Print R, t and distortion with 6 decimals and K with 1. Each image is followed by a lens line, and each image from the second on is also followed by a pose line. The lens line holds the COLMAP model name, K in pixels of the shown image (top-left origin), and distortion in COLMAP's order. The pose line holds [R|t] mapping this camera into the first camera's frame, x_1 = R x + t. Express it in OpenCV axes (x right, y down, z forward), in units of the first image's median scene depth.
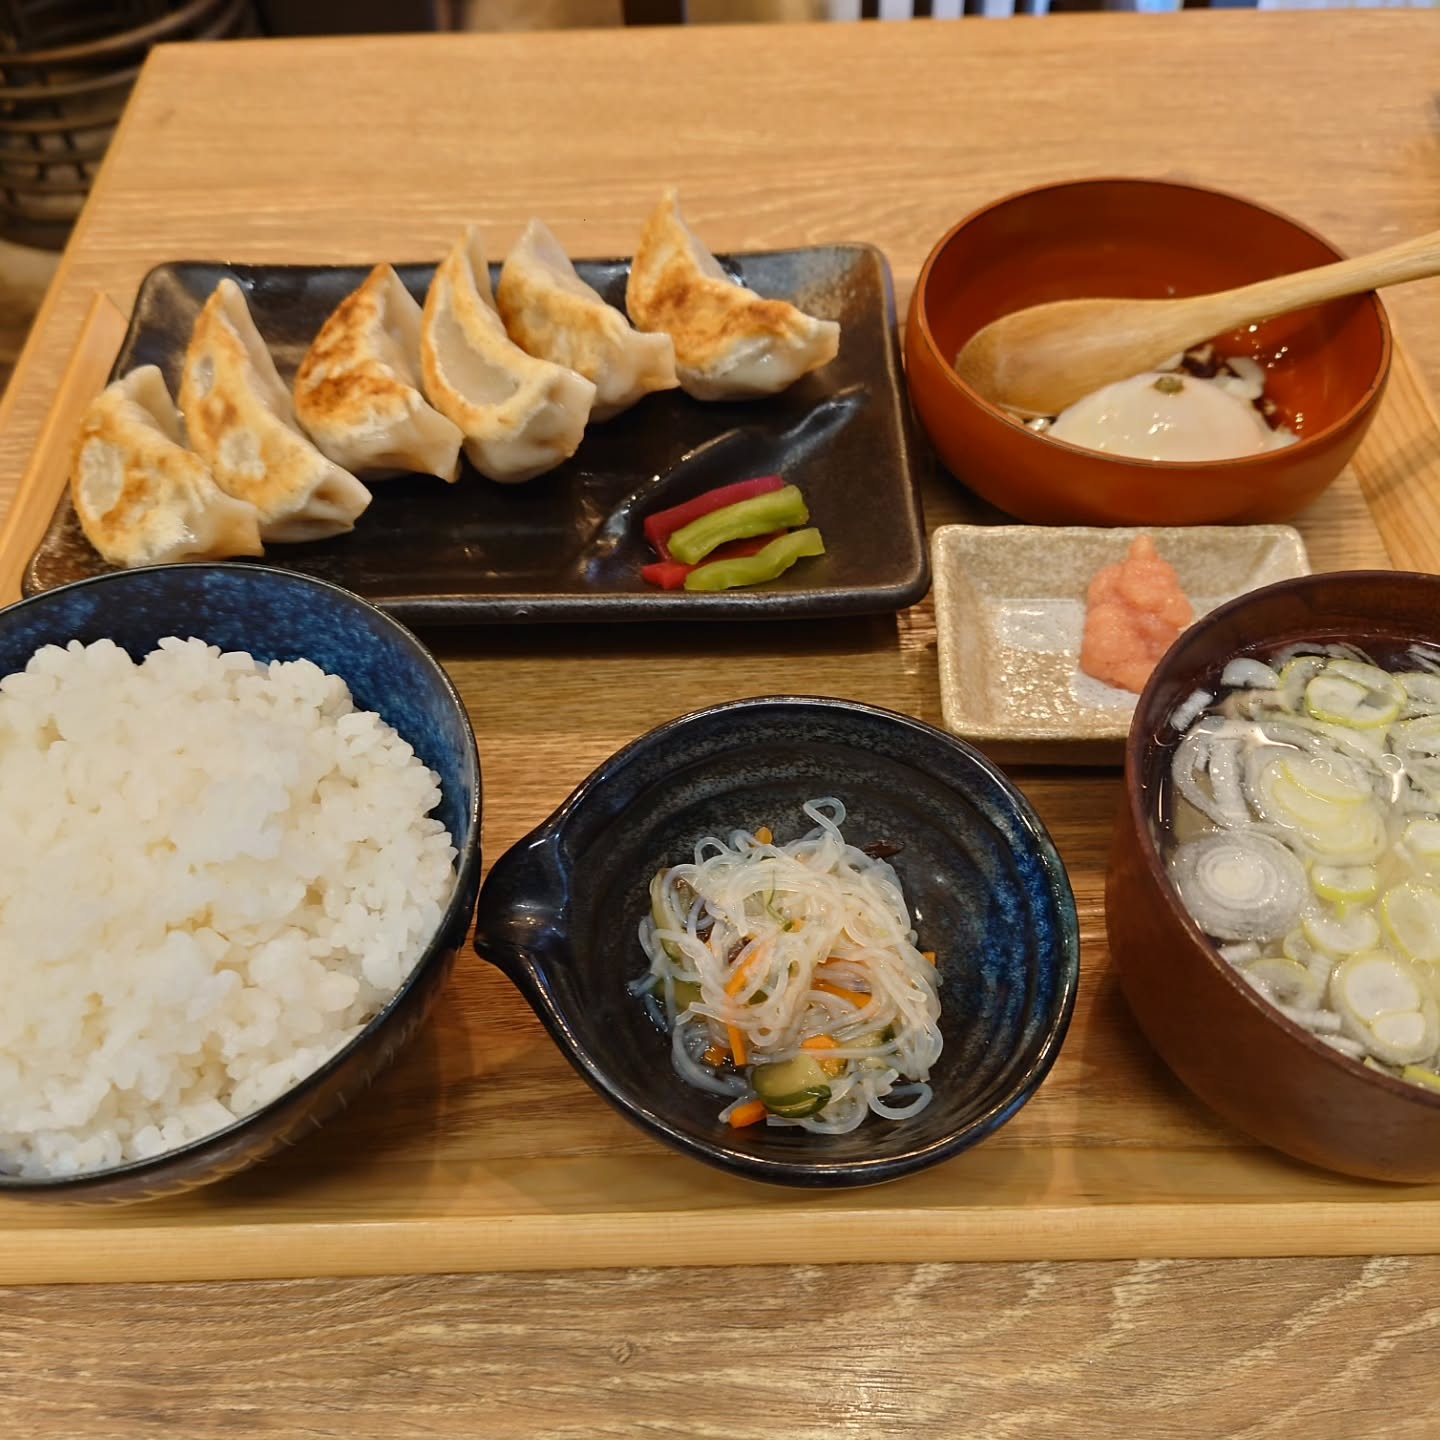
lens RADIAL K [[1942.7, 0, 723.7], [0, 1942.7, 588.4], [0, 0, 1]] dist [0.003385, 0.014868]
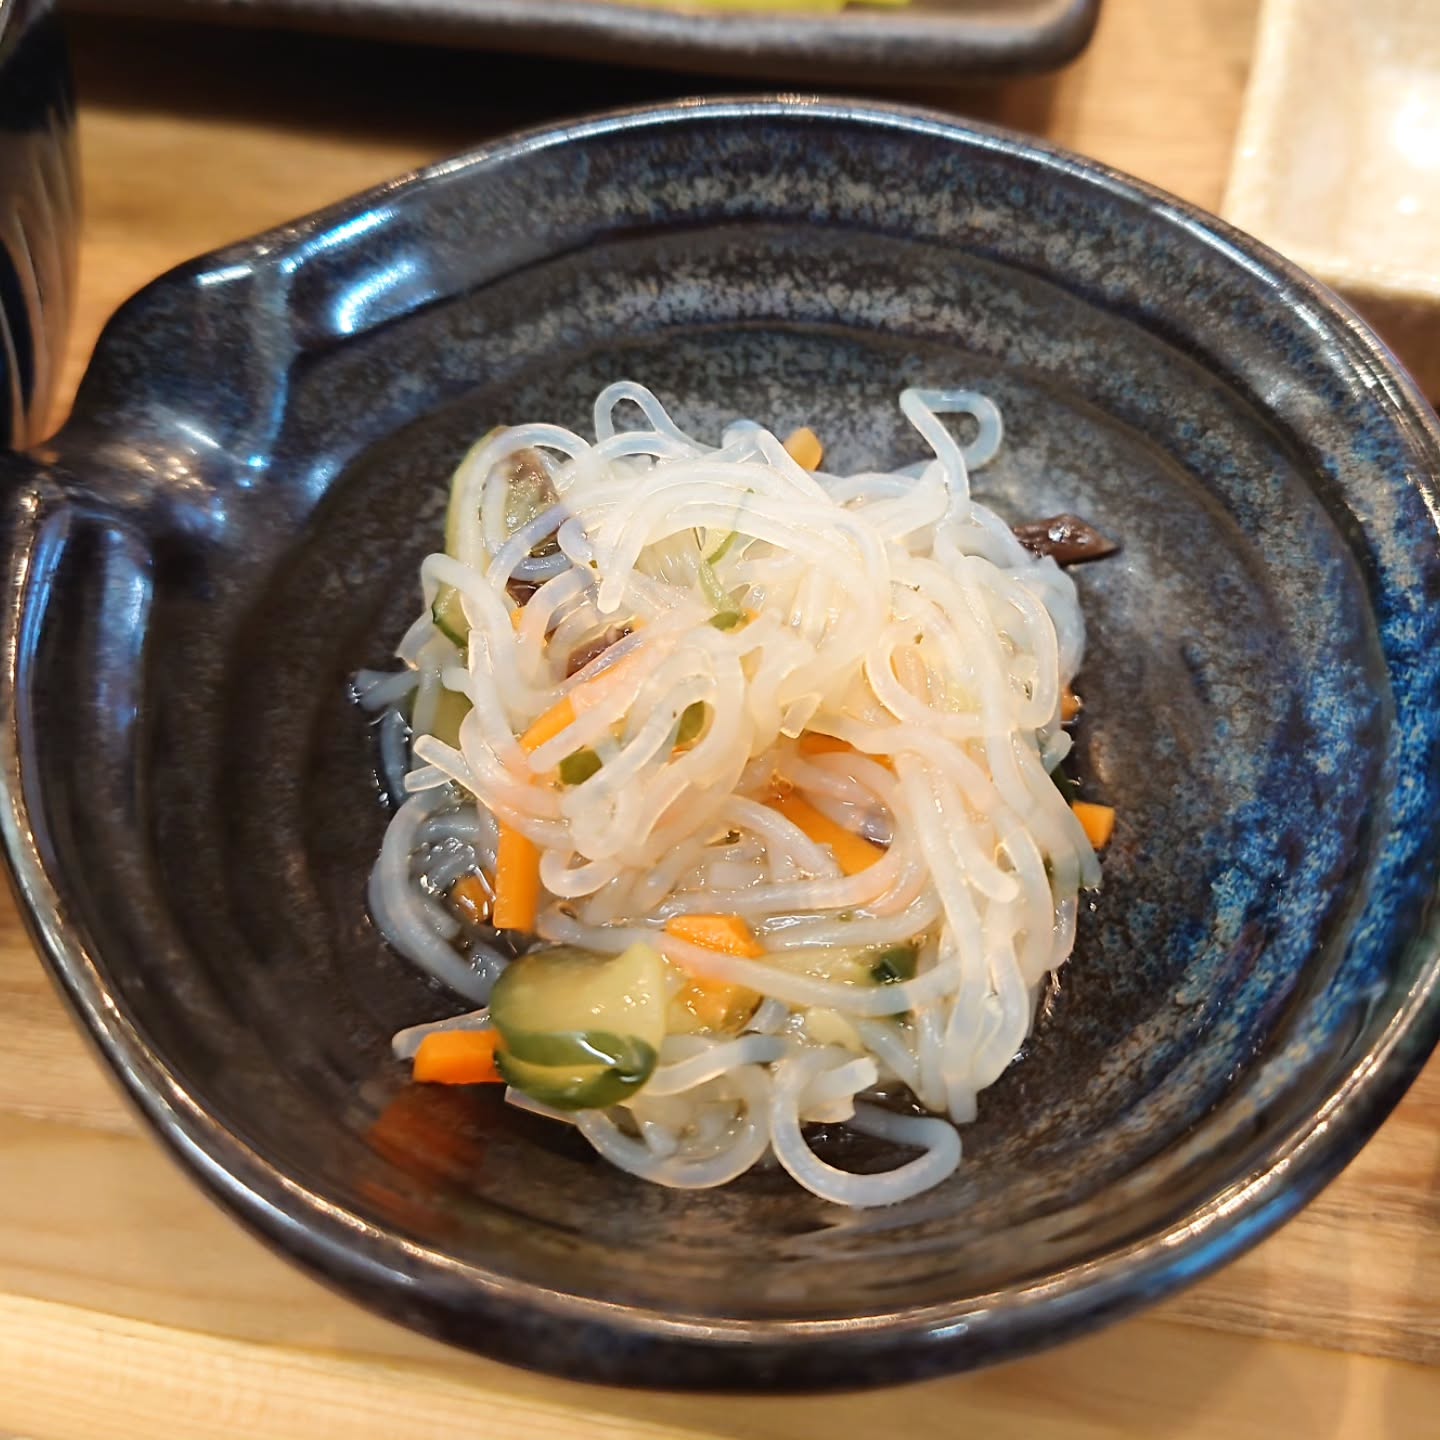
lens RADIAL K [[1942.7, 0, 723.7], [0, 1942.7, 588.4], [0, 0, 1]] dist [0.003385, 0.014868]
pose [[0.939062, 0.246007, -0.240089, 0.121757], [-0.237110, 0.969256, 0.065736, 0.142466], [0.248879, -0.004803, 0.968523, 0.629455]]
